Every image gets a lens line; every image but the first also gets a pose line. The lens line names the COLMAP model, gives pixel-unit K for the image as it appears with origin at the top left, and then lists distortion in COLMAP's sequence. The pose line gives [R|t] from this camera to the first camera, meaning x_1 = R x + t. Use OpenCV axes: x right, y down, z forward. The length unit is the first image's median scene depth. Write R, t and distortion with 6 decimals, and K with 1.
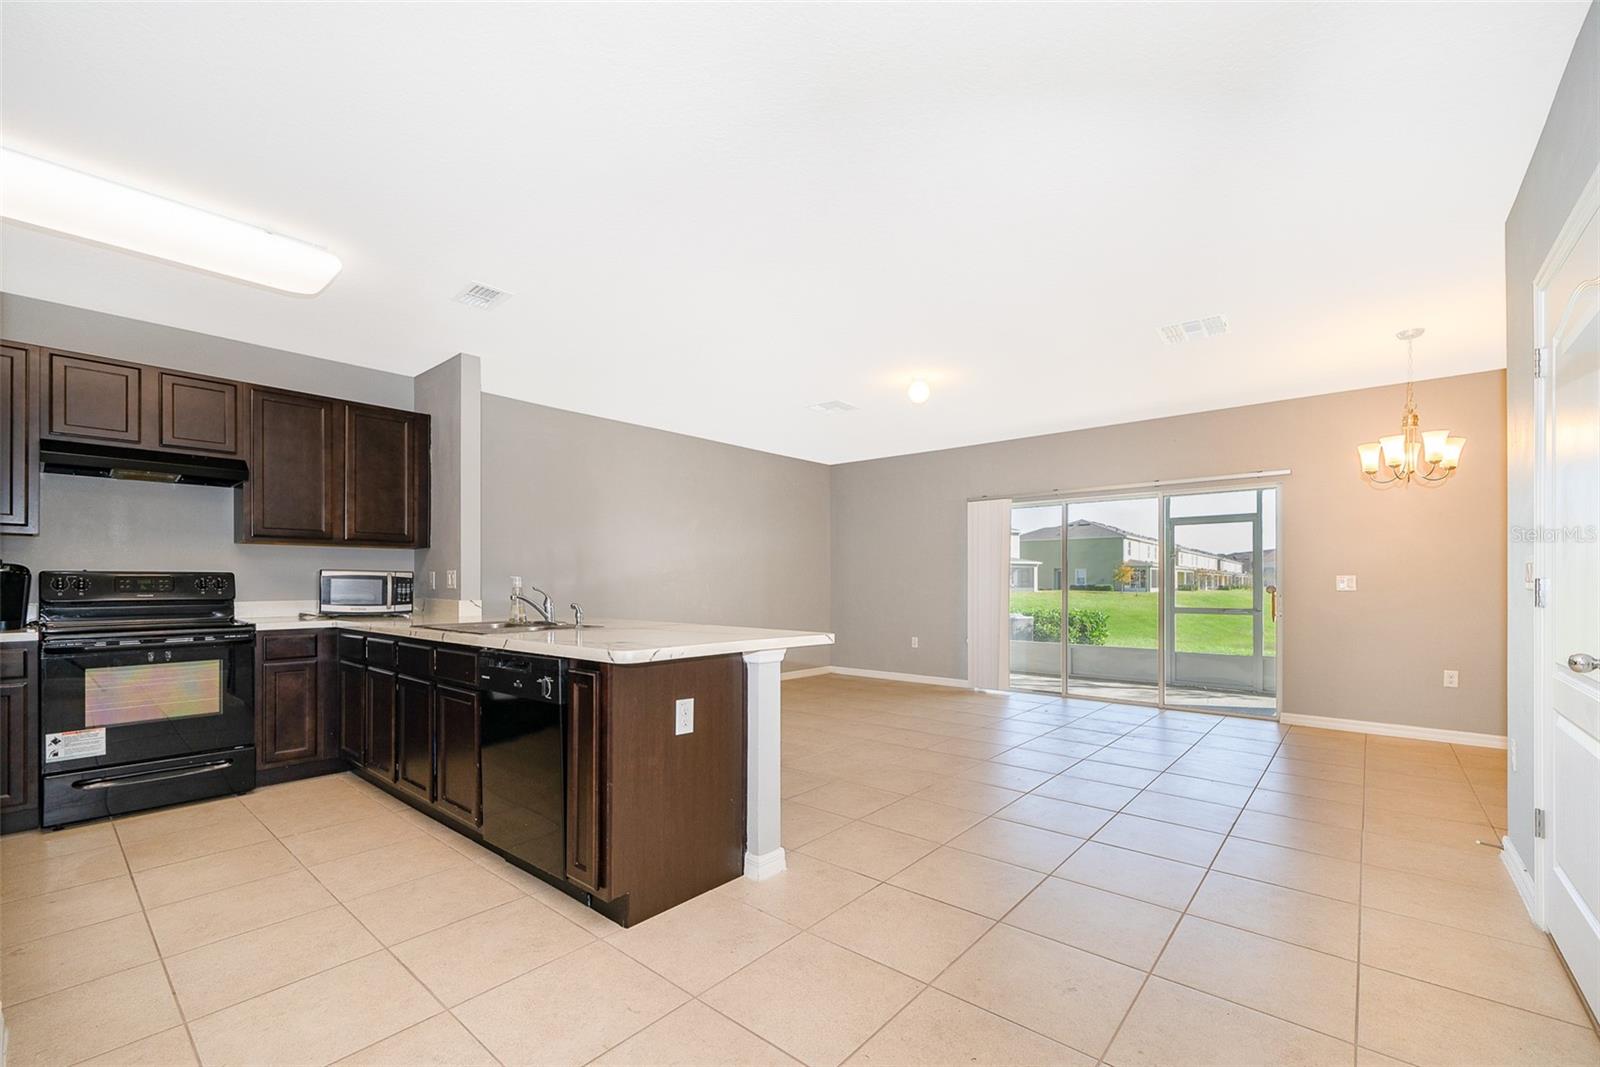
lens RADIAL K [[655.5, 0, 796.6], [0, 655.5, 585.7], [0, 0, 1]] dist [-0.006514, 0.001165]
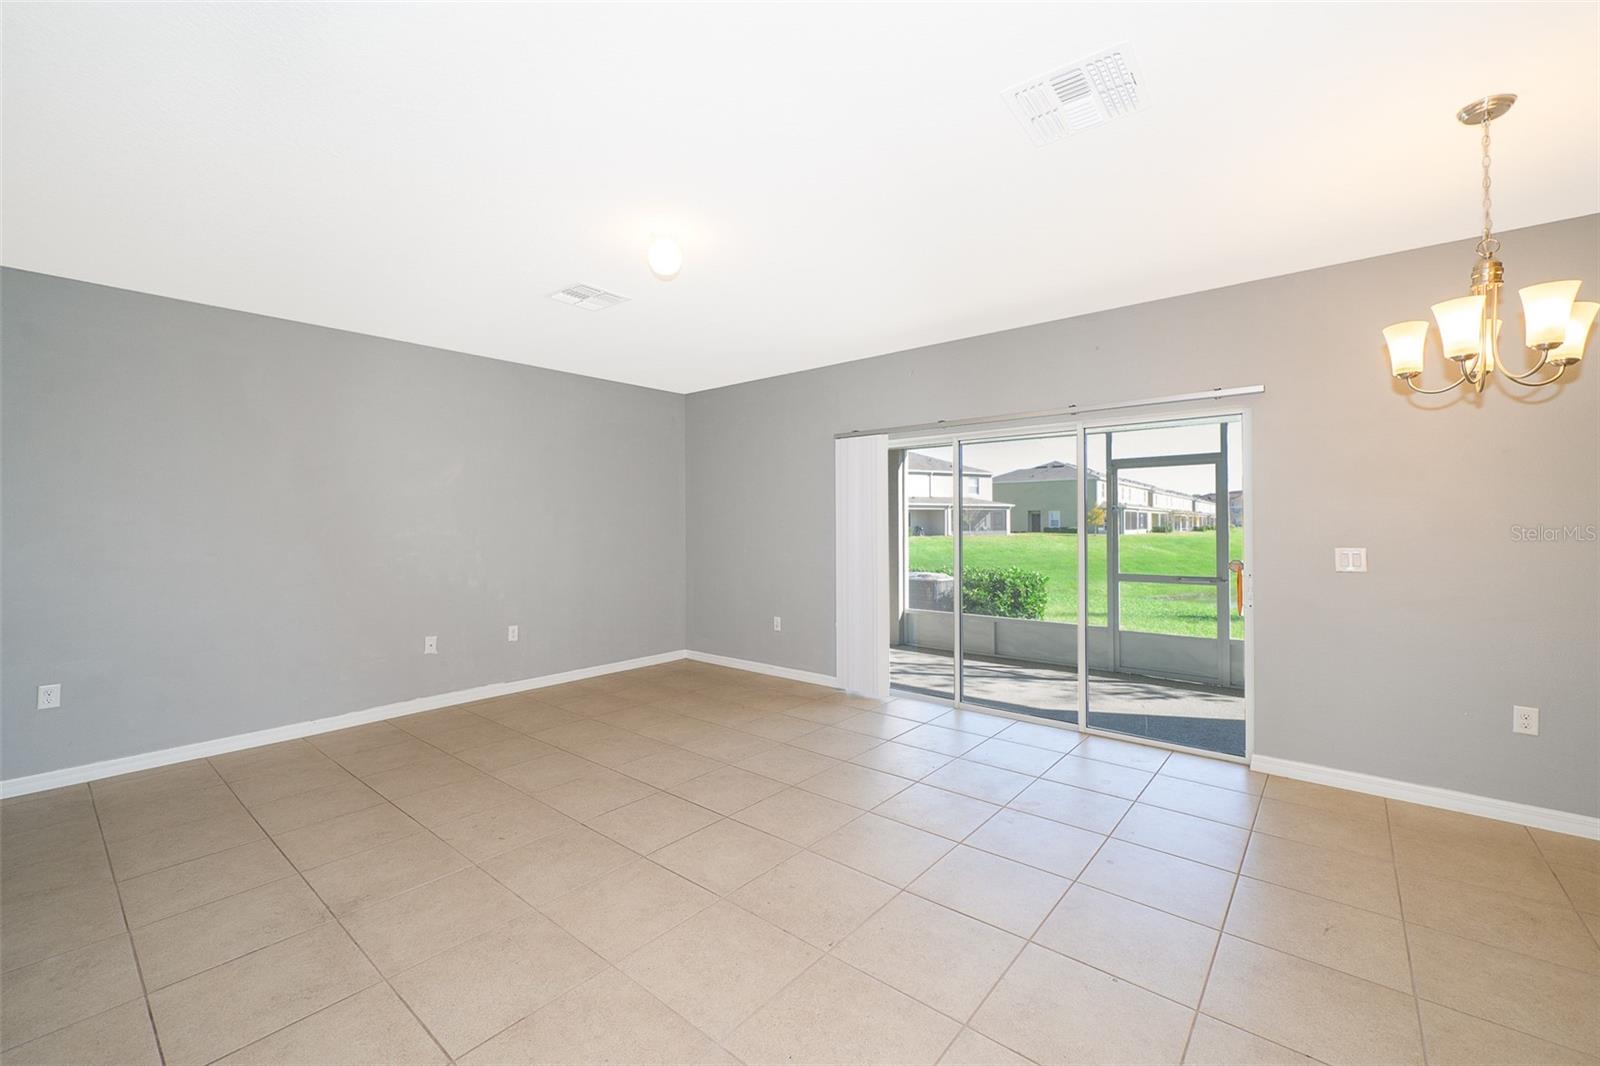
lens RADIAL K [[655.5, 0, 790.2], [0, 655.5, 525.7], [0, 0, 1]] dist [-0.006514, 0.001165]
pose [[0.999794, -0.005353, 0.019564, 0.304571], [0.005421, 0.999980, -0.003391, -0.042130], [-0.019545, 0.003496, 0.999803, 0.403292]]
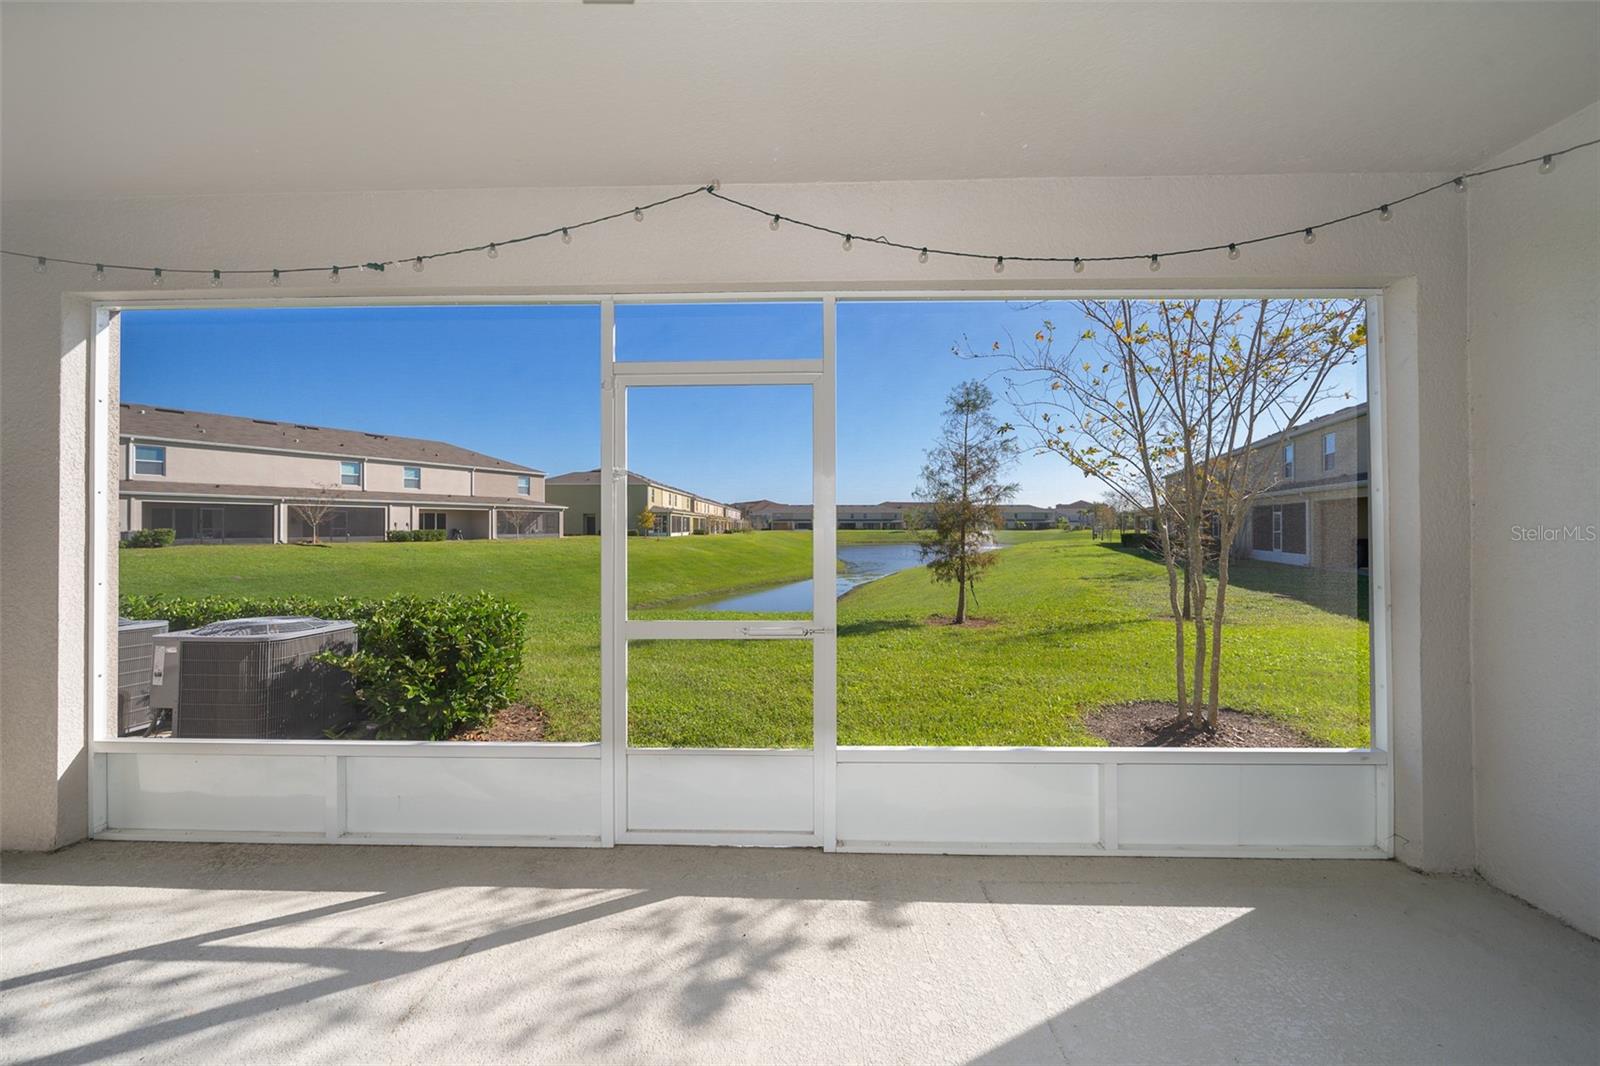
lens RADIAL K [[625.3, 0, 791.6], [0, 625.3, 534.9], [0, 0, 1]] dist [-0.002771, 0.001141]
pose [[0.777424, -0.010609, 0.628888, 0.795842], [0.005824, 0.999936, 0.009668, -0.028549], [-0.628950, -0.003853, 0.777436, 1.242293]]
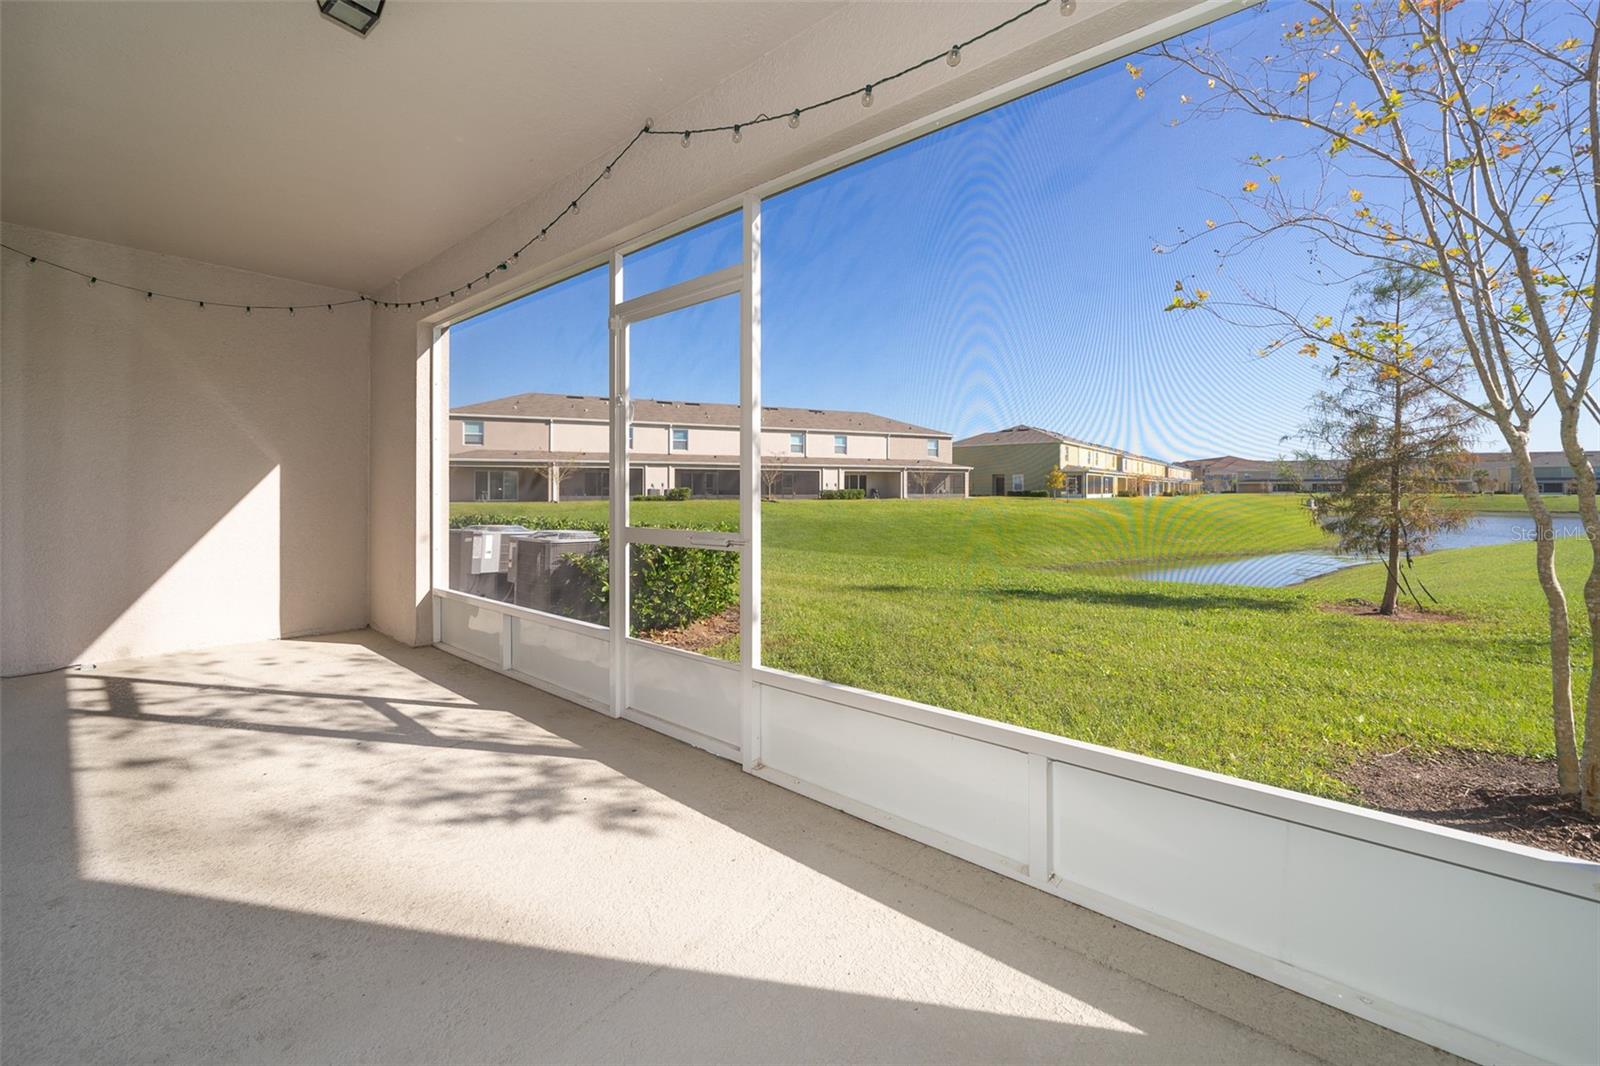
lens RADIAL K [[625.3, 0, 785.8], [0, 625.3, 504.6], [0, 0, 1]] dist [-0.002771, 0.001141]
pose [[0.999898, -0.001096, 0.014208, 1.214220], [0.000831, 0.999825, 0.018687, 0.020545], [-0.014226, -0.018673, 0.999724, 1.109654]]
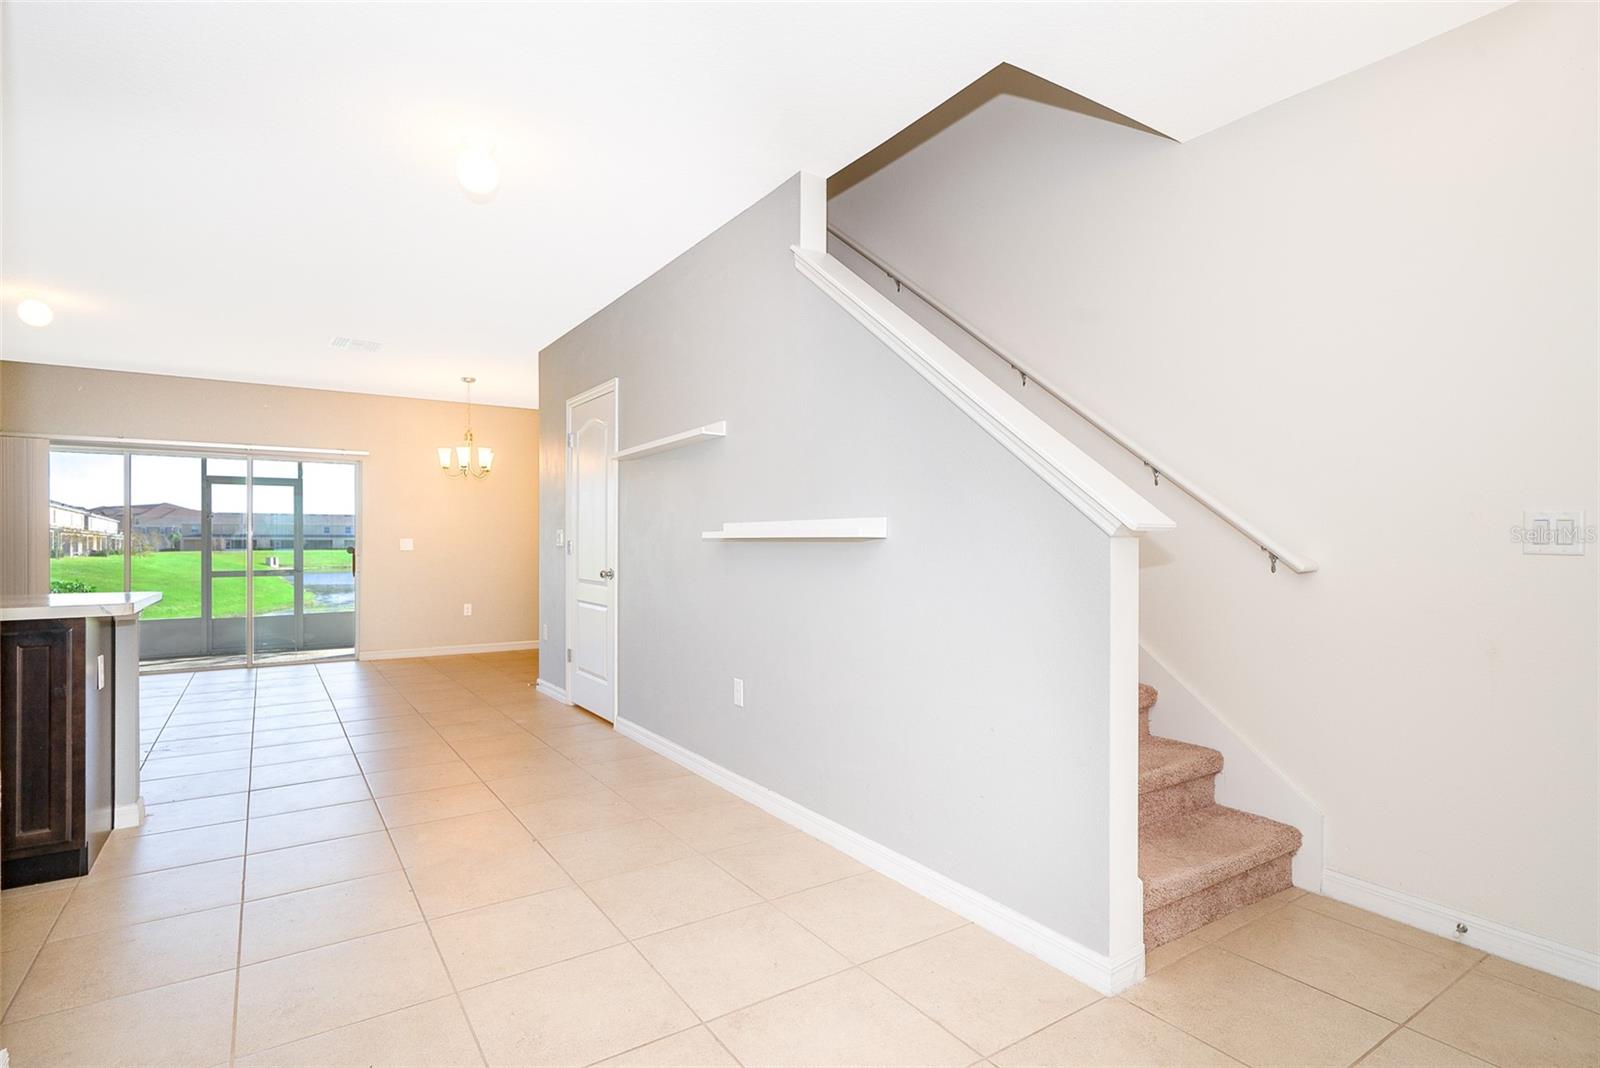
lens RADIAL K [[815.8, 0, 804.1], [0, 815.8, 530.4], [0, 0, 1]] dist [-0.000798, -0.000246]
pose [[0.262497, 0.012892, 0.964847, -0.566696], [0.010137, 0.999819, -0.016117, 0.002682], [-0.964880, 0.014011, 0.262318, -0.206084]]
